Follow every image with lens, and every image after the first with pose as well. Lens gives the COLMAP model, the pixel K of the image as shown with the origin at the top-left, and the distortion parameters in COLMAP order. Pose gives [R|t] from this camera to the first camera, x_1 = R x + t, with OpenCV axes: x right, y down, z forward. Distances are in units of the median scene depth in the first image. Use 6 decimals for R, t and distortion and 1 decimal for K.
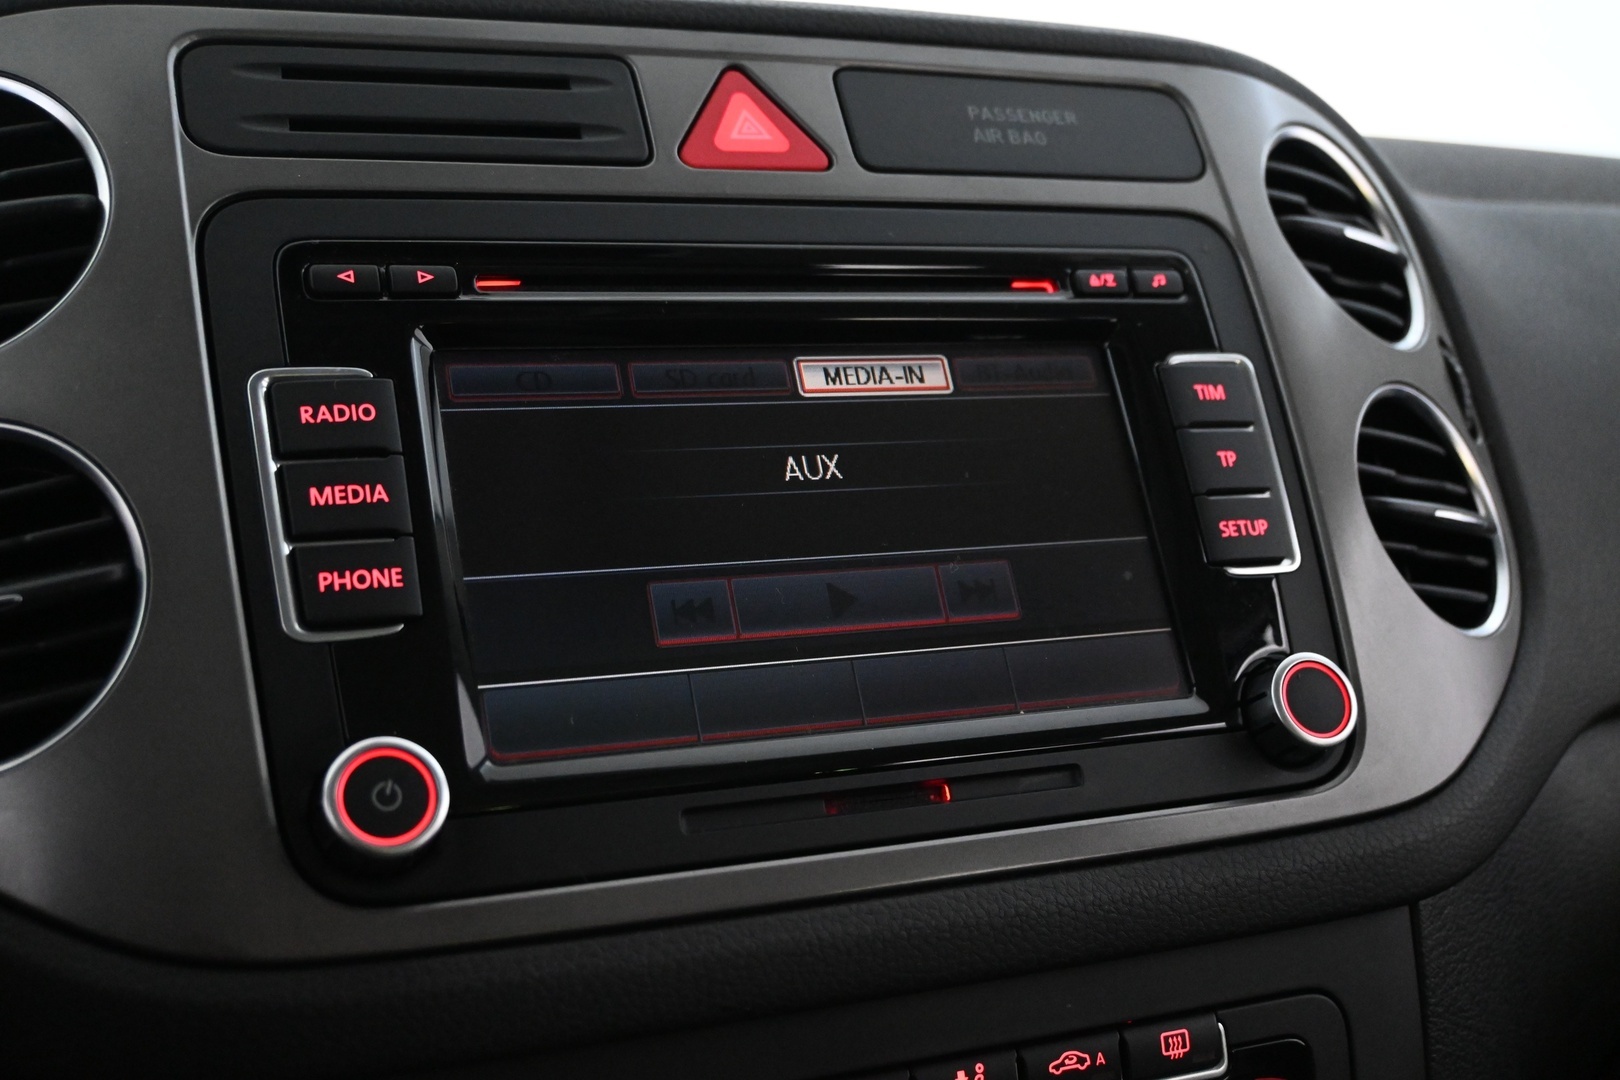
lens RADIAL K [[1869.3, 0, 813.3], [0, 1869.3, 535.6], [0, 0, 1]] dist [0.009041, 0.000000]
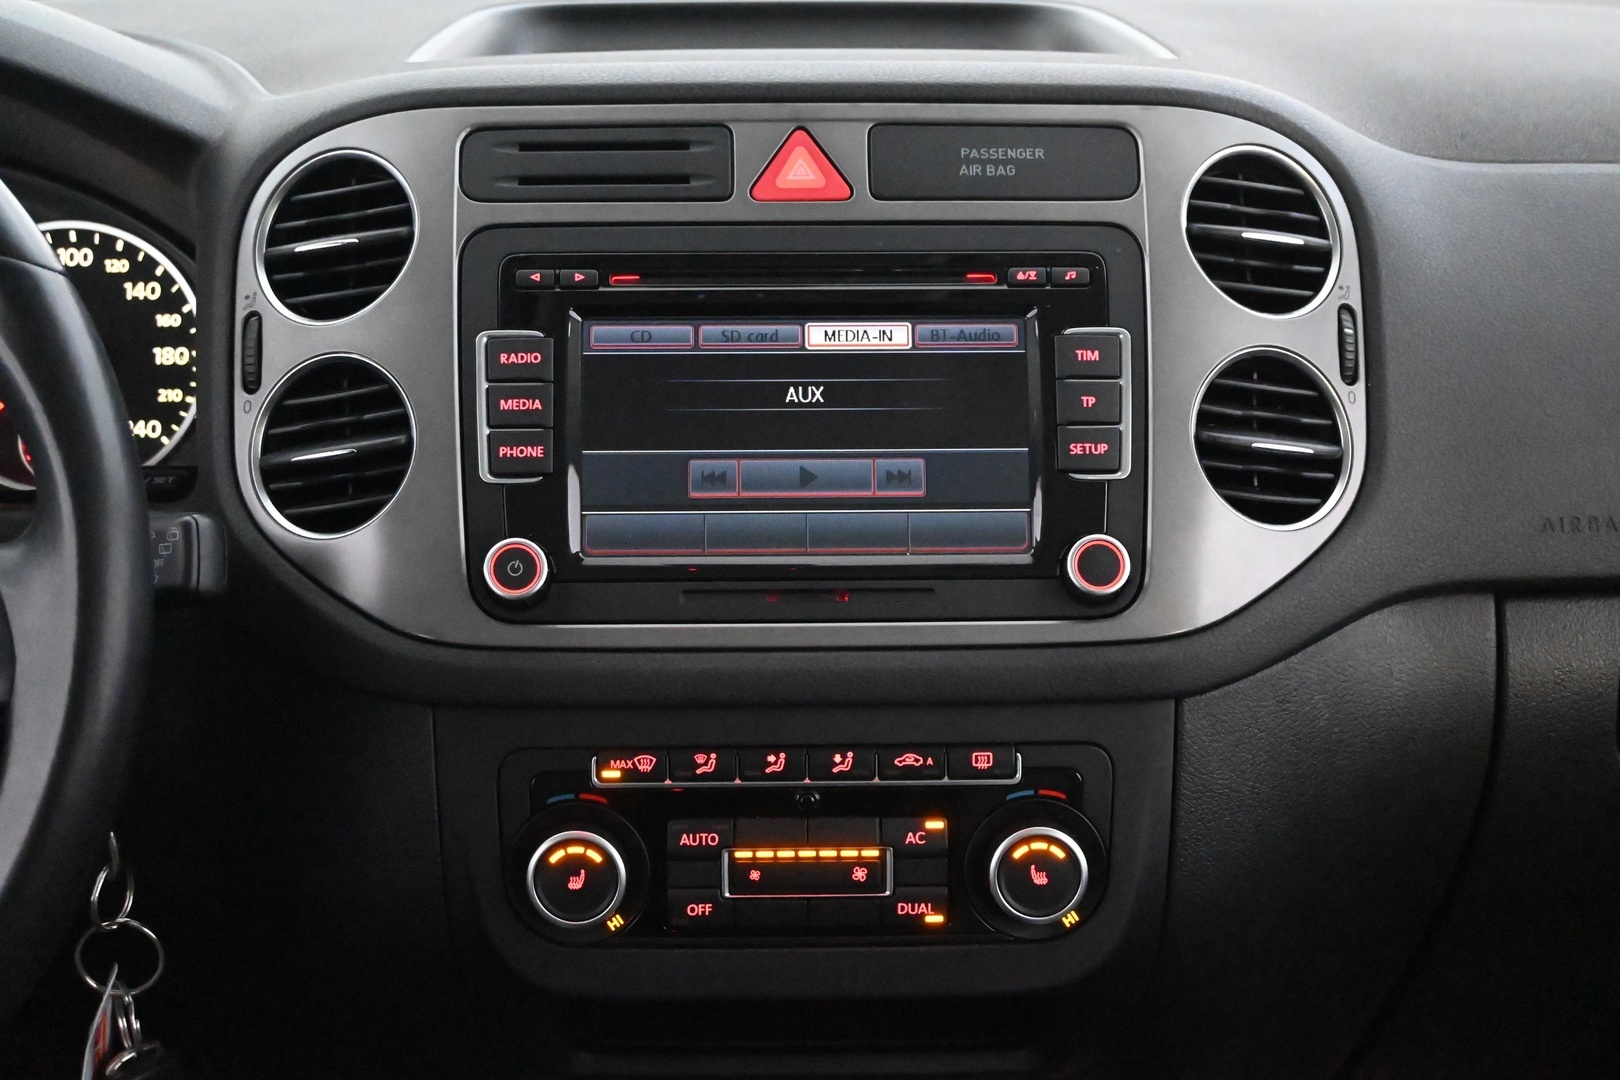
lens RADIAL K [[2465.2, 0, 812.1], [0, 2465.2, 544.7], [0, 0, 1]] dist [0.048352, 0.000000]
pose [[0.928412, 0.105698, -0.356202, 0.812070], [-0.048357, 0.984903, 0.166218, -0.273652], [0.368393, -0.137094, 0.919506, -1.043525]]
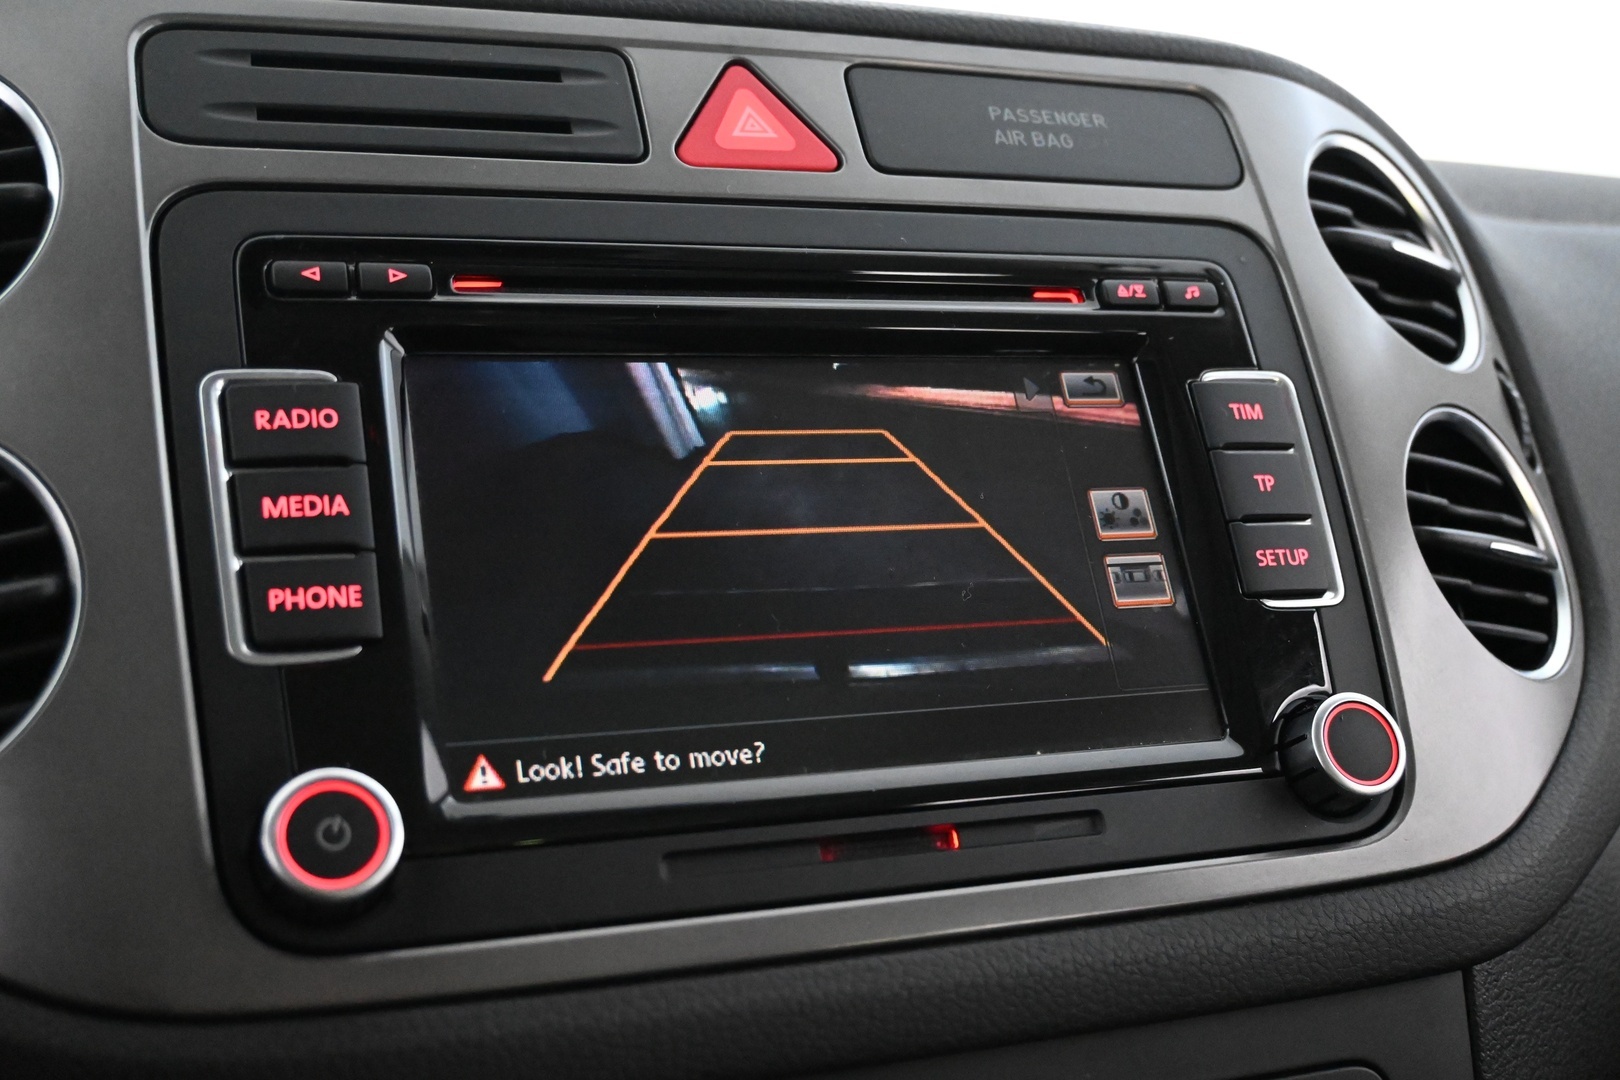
lens RADIAL K [[1869.3, 0, 812.2], [0, 1869.3, 538.7], [0, 0, 1]] dist [0.009041, 0.000000]
pose [[0.999651, 0.009189, -0.024781, 0.022045], [-0.009823, 0.999624, -0.025611, 0.013650], [0.024537, 0.025845, 0.999365, 0.074856]]
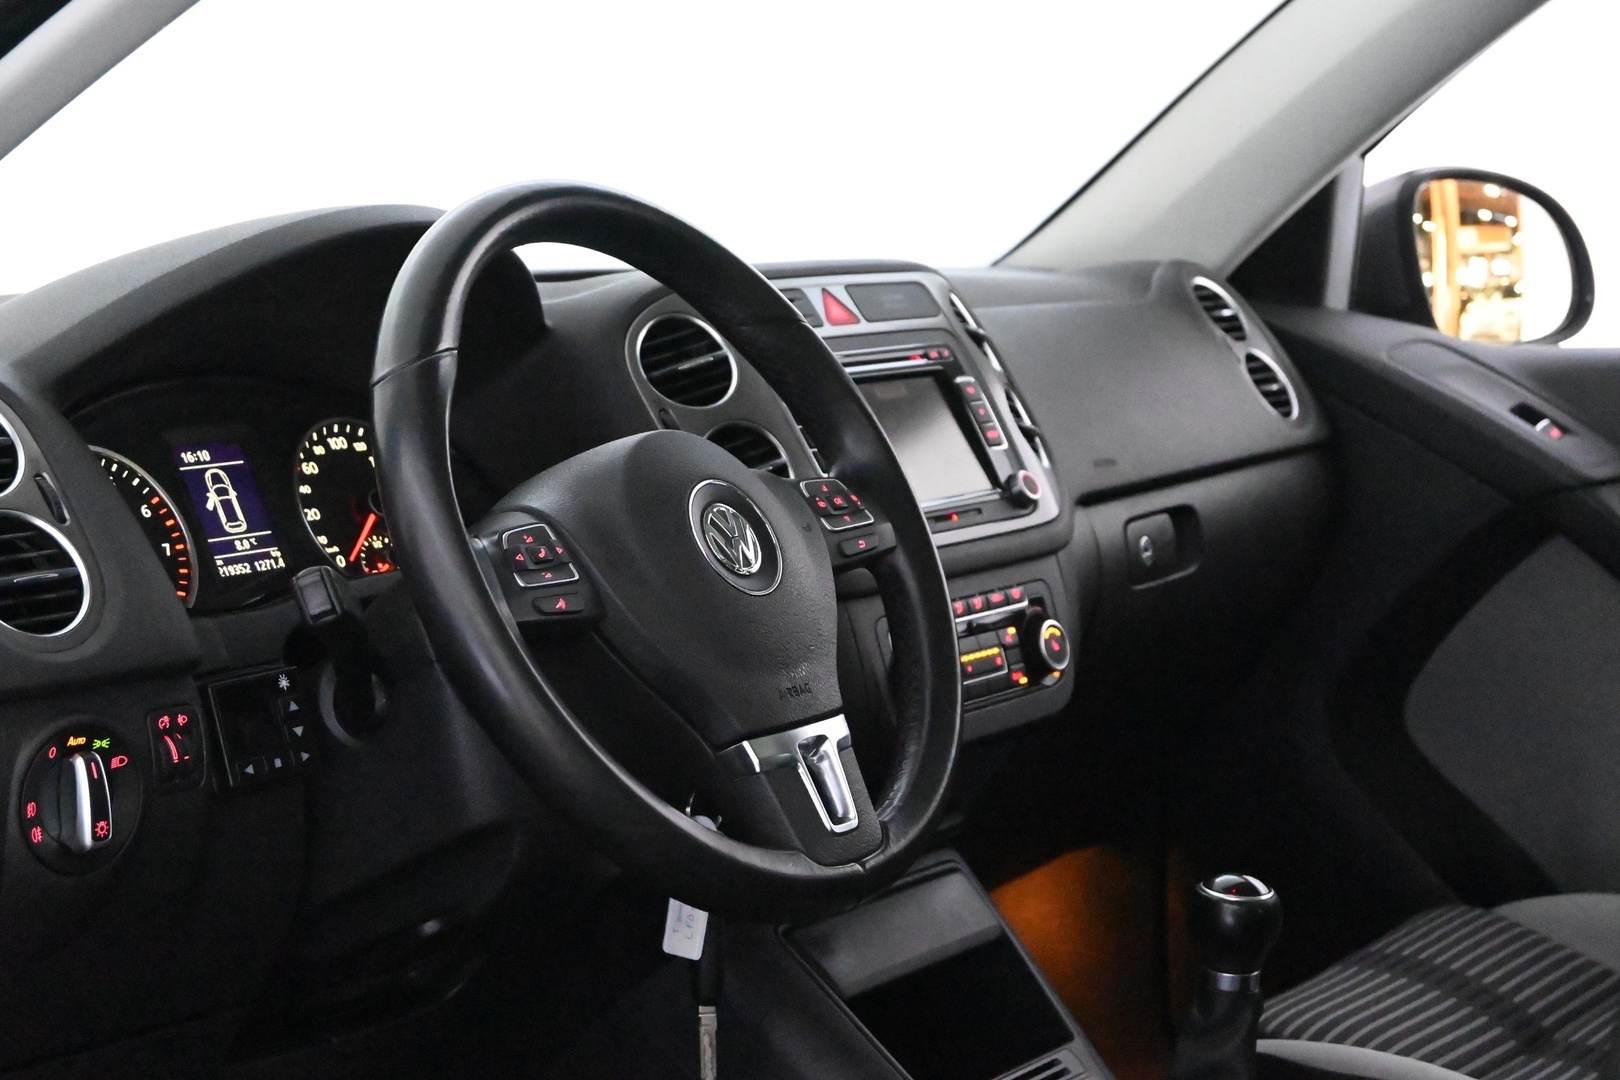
lens RADIAL K [[2938.6, 0, 806.2], [0, 2938.6, 540.3], [0, 0, 1]] dist [-0.065411, 0.000000]
pose [[0.844428, -0.099830, 0.526284, -2.690944], [0.130680, 0.991188, -0.021660, 0.243028], [-0.519484, 0.087065, 0.850033, -3.016112]]
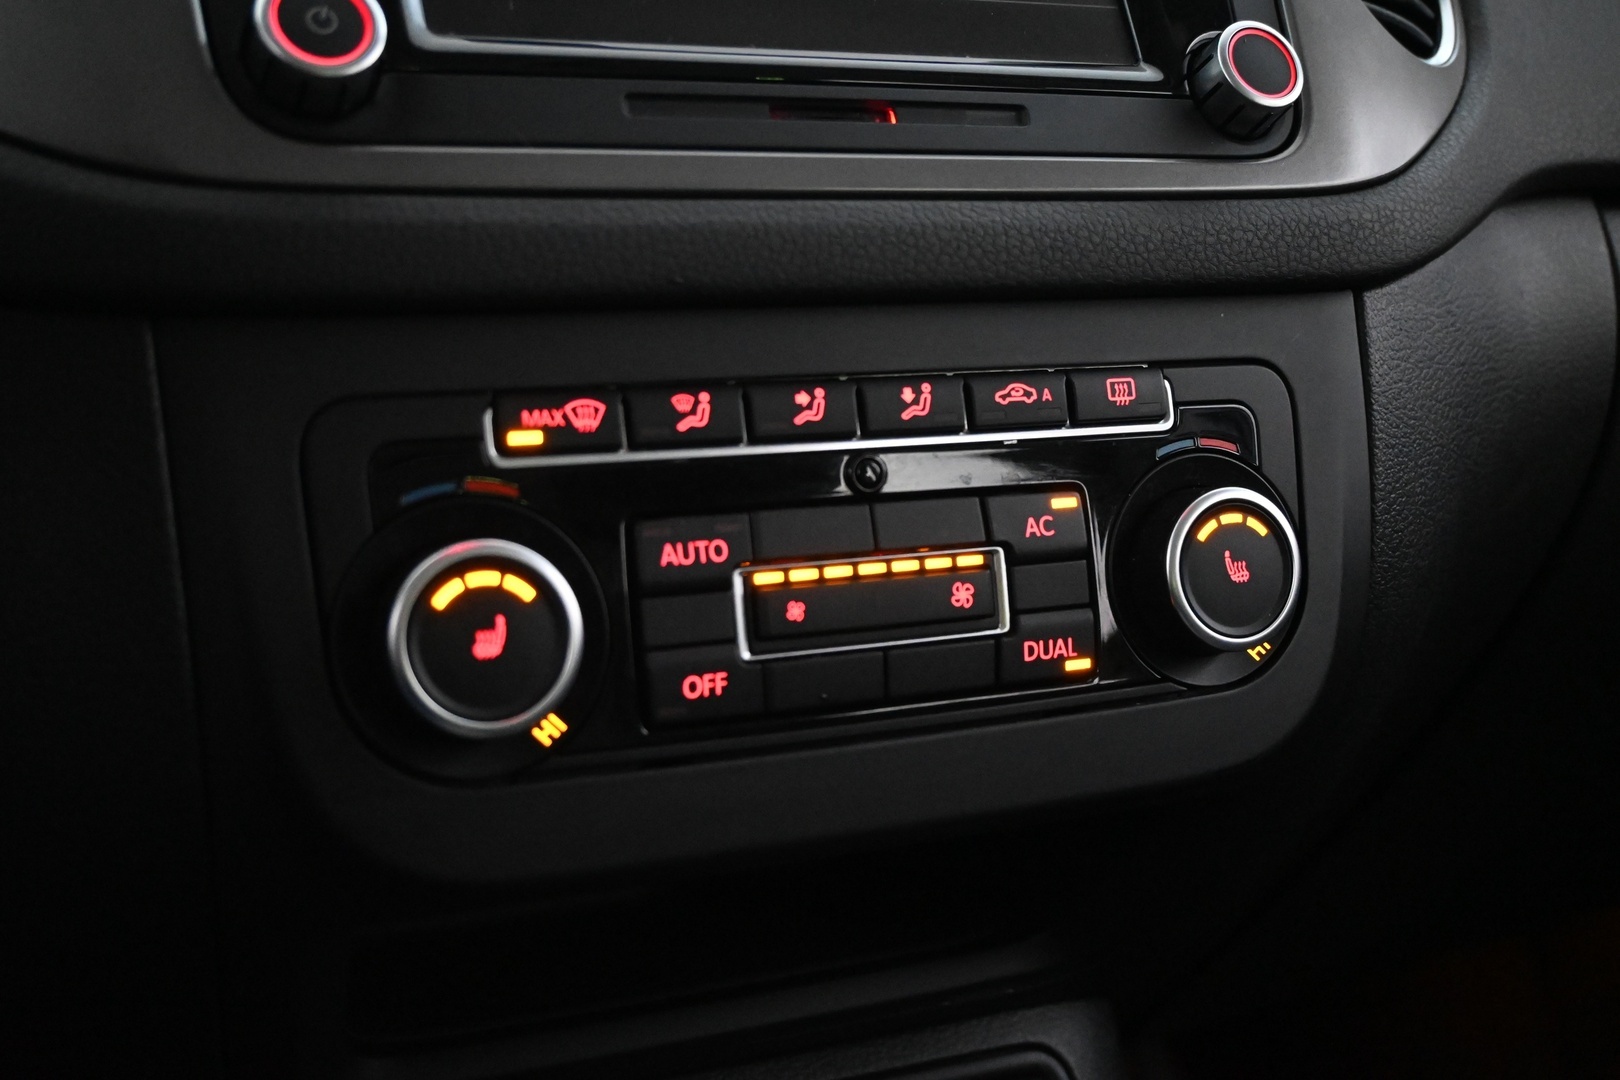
lens RADIAL K [[1869.3, 0, 806.1], [0, 1869.3, 539.0], [0, 0, 1]] dist [0.009041, 0.000000]
pose [[0.999657, -0.008113, 0.024902, -0.000585], [0.007293, 0.999434, 0.032848, 0.316204], [-0.025155, -0.032655, 0.999150, 0.003099]]
